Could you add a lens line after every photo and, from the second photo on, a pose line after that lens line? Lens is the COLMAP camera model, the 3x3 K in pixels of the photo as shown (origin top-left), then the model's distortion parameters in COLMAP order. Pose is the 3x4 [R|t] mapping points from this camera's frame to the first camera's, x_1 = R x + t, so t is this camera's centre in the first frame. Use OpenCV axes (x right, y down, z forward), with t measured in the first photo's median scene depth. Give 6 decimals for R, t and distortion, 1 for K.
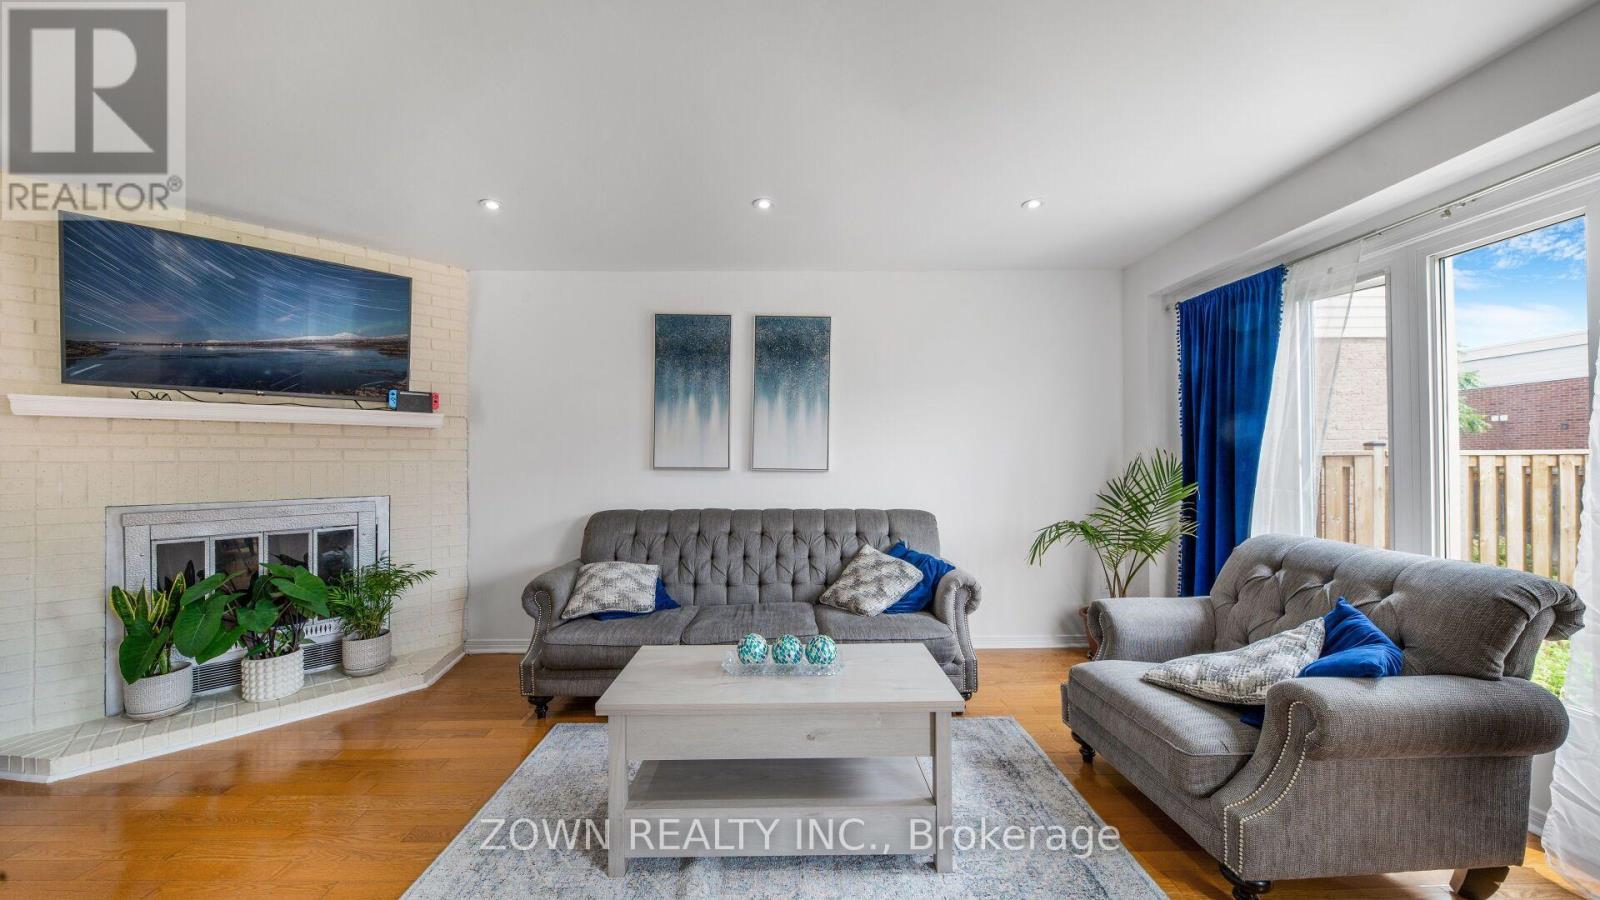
lens RADIAL K [[554.5, 0, 804.8], [0, 554.5, 459.2], [0, 0, 1]] dist [0.000724, -0.001741]
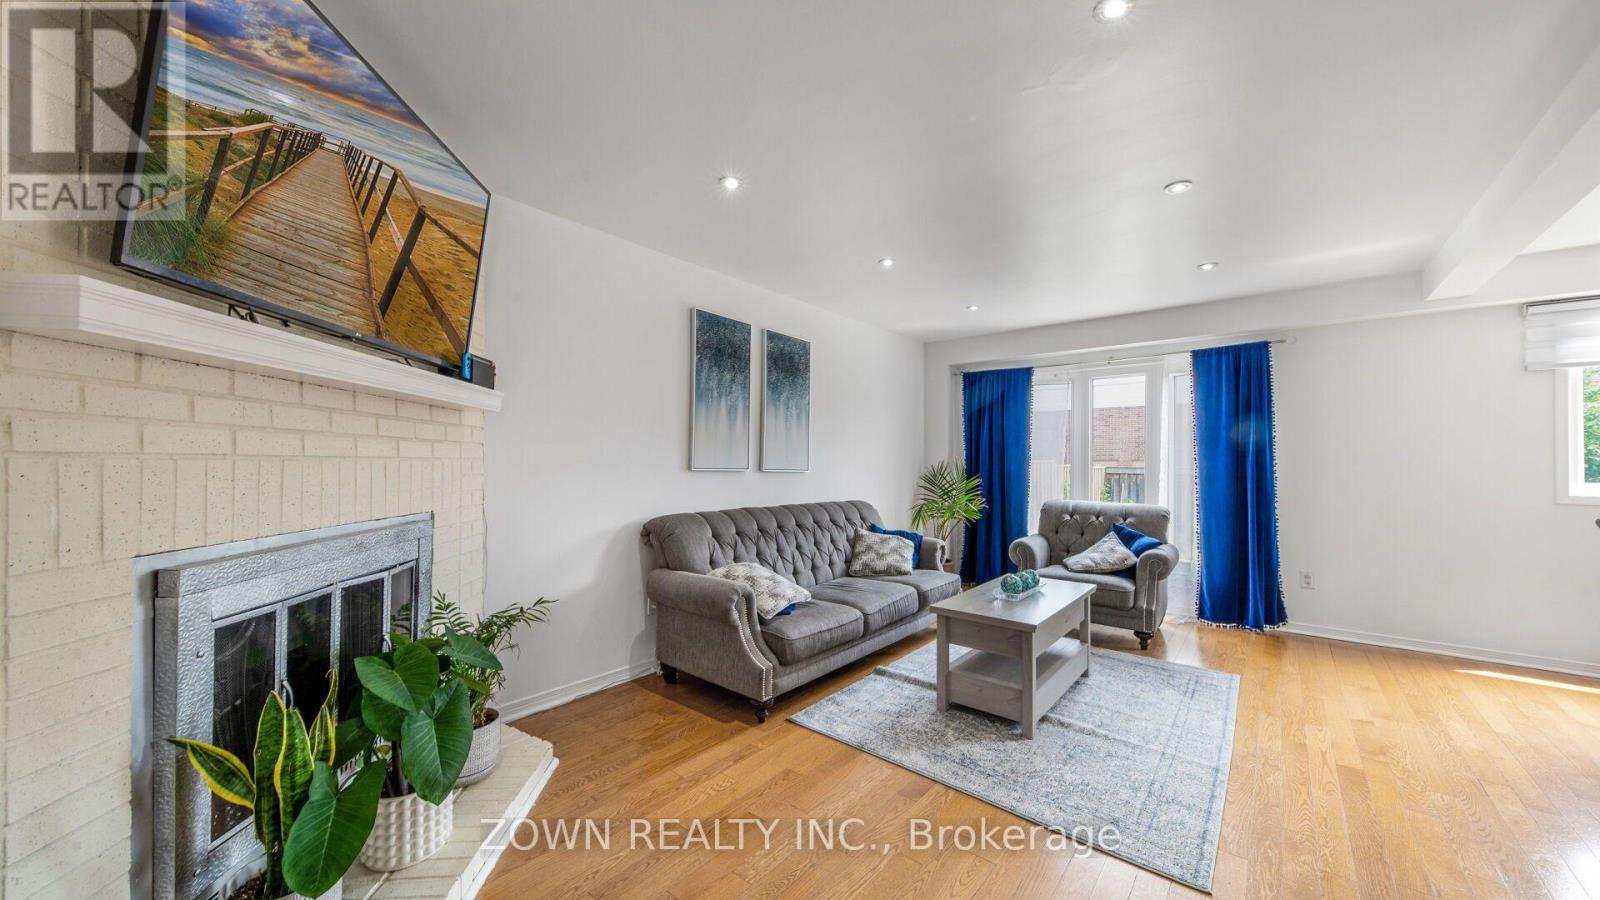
lens RADIAL K [[554.5, 0, 804.8], [0, 554.5, 459.2], [0, 0, 1]] dist [0.000724, -0.001741]
pose [[0.658590, 0.013018, 0.752390, -1.421646], [-0.010257, 0.999913, -0.008323, 0.009027], [-0.752432, -0.002236, 0.658666, 0.360604]]
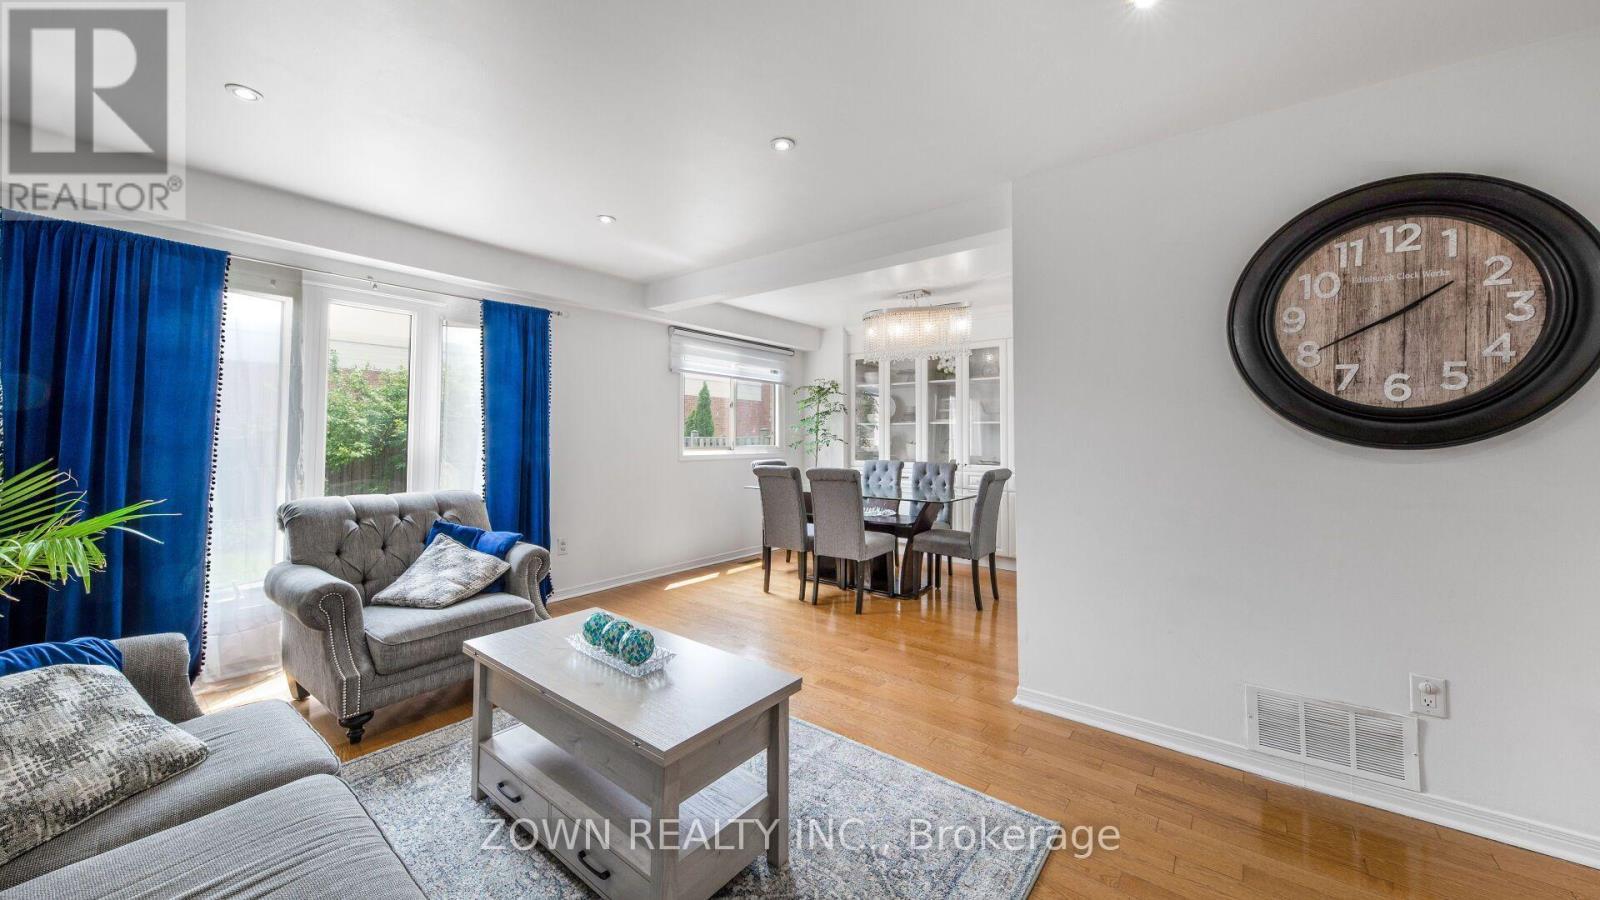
lens RADIAL K [[563.9, 0, 798.5], [0, 563.9, 403.1], [0, 0, 1]] dist [-0.000247, -0.000182]
pose [[-0.771120, 0.050030, 0.634721, -0.783499], [0.007980, 0.997589, -0.068936, 0.023100], [-0.636640, -0.048093, -0.769660, 1.338337]]
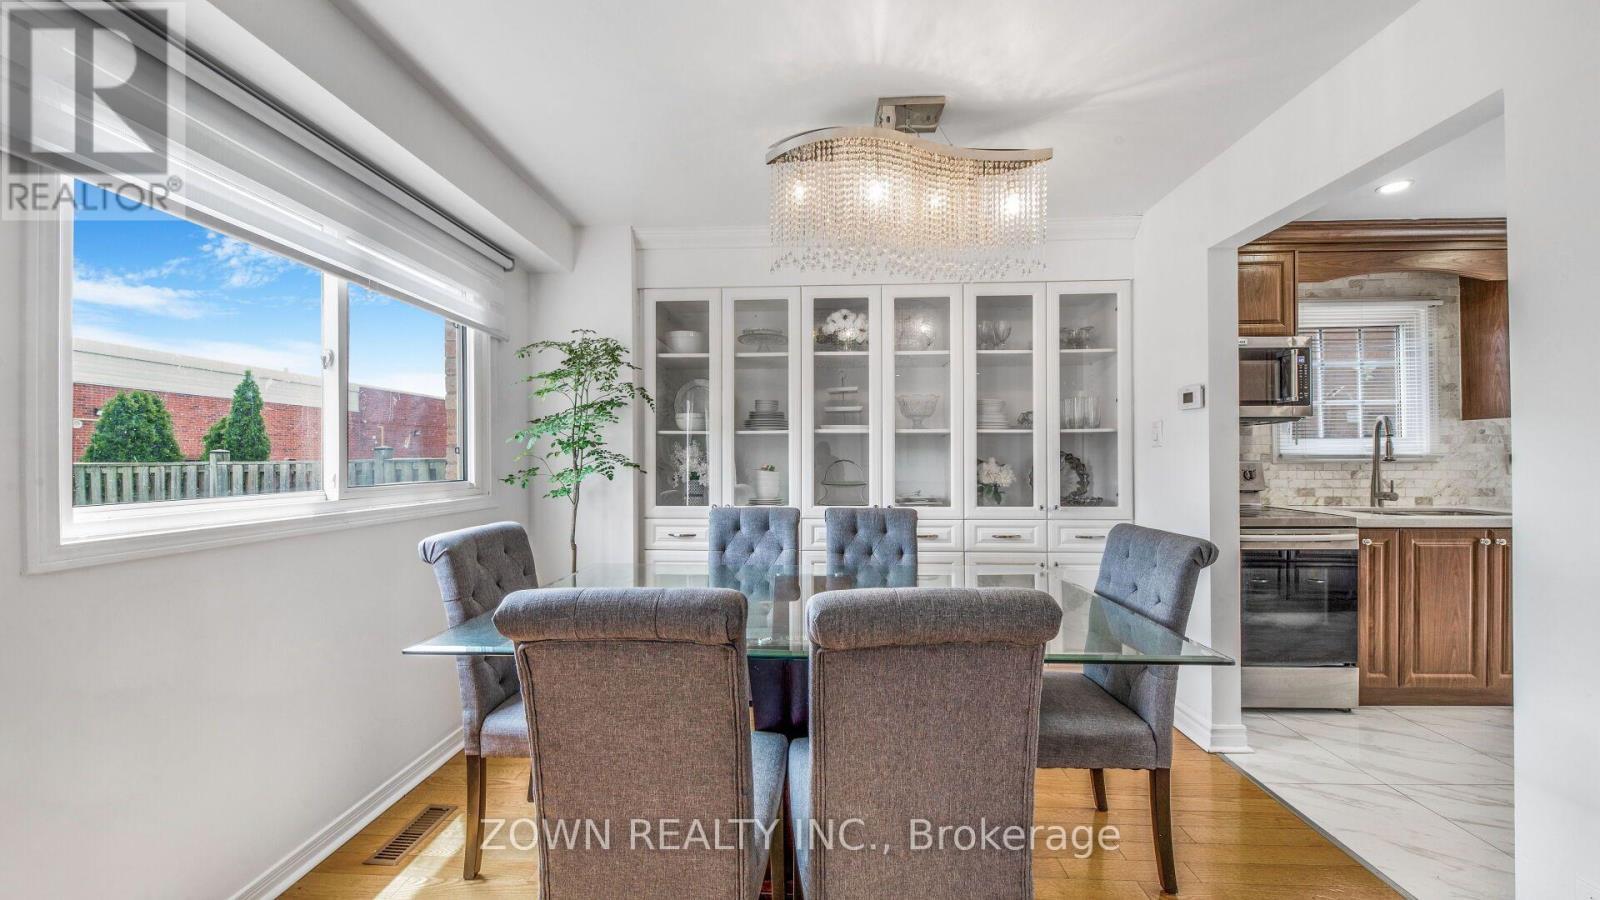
lens RADIAL K [[554.5, 0, 804.8], [0, 554.5, 459.2], [0, 0, 1]] dist [0.000724, -0.001741]
pose [[-0.997116, 0.017660, 0.073805, 0.384171], [0.017427, 0.999841, -0.003798, 0.012690], [-0.073860, -0.002501, -0.997265, 0.259151]]
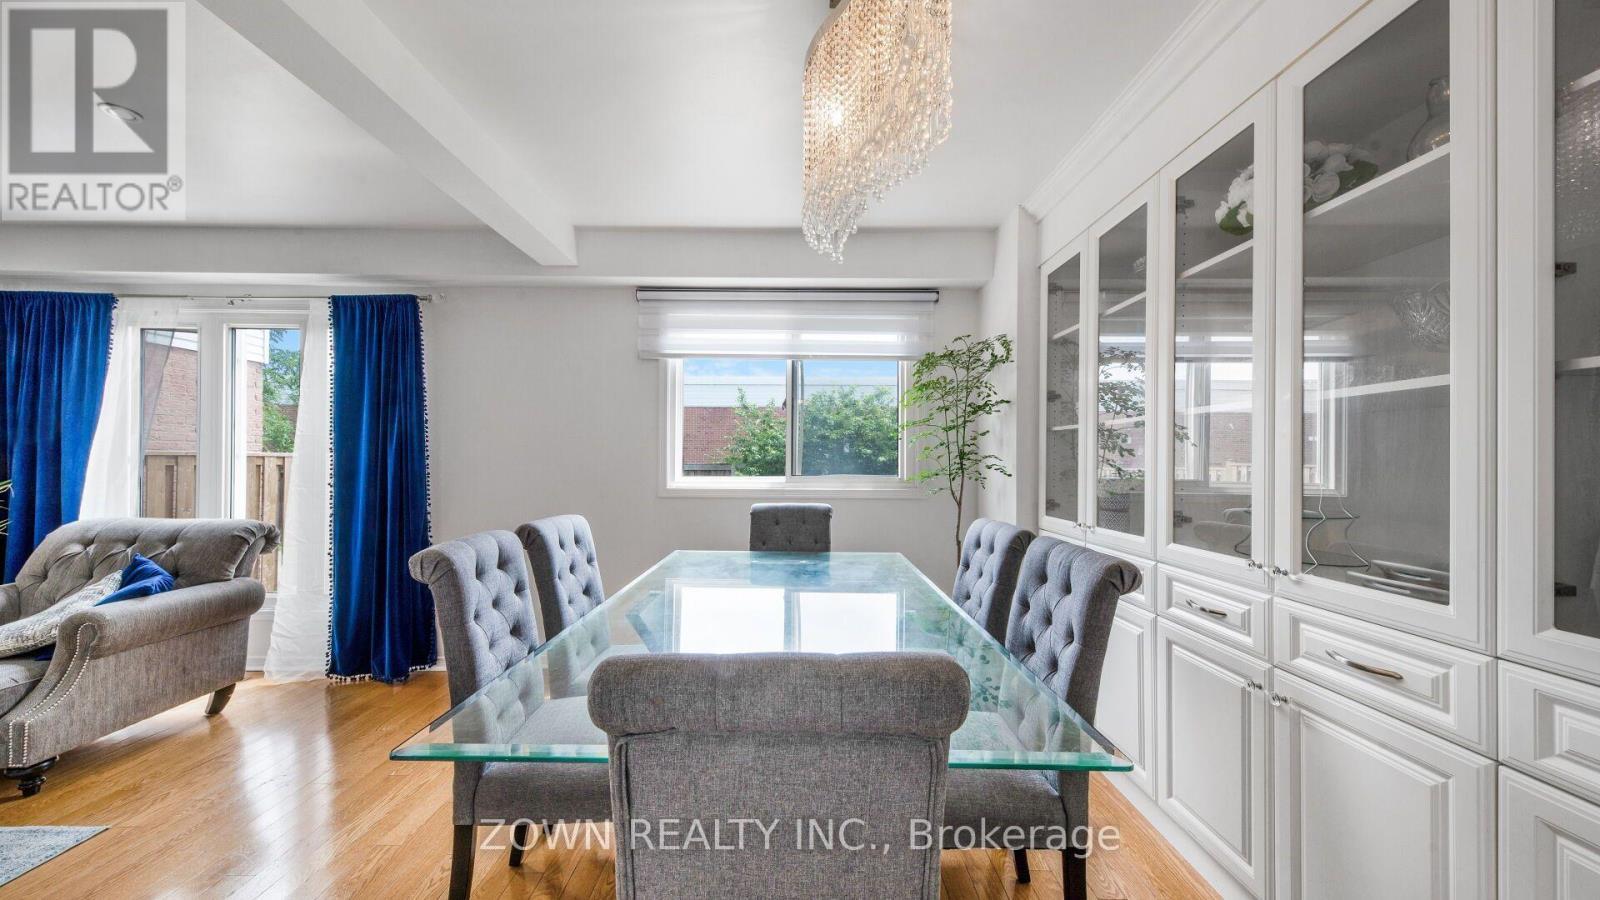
lens RADIAL K [[554.5, 0, 804.8], [0, 554.5, 459.2], [0, 0, 1]] dist [0.000724, -0.001741]
pose [[0.016809, 0.016527, 0.999722, -0.364935], [-0.004039, 0.999856, -0.016461, 0.020079], [-0.999851, -0.003762, 0.016873, -0.630207]]
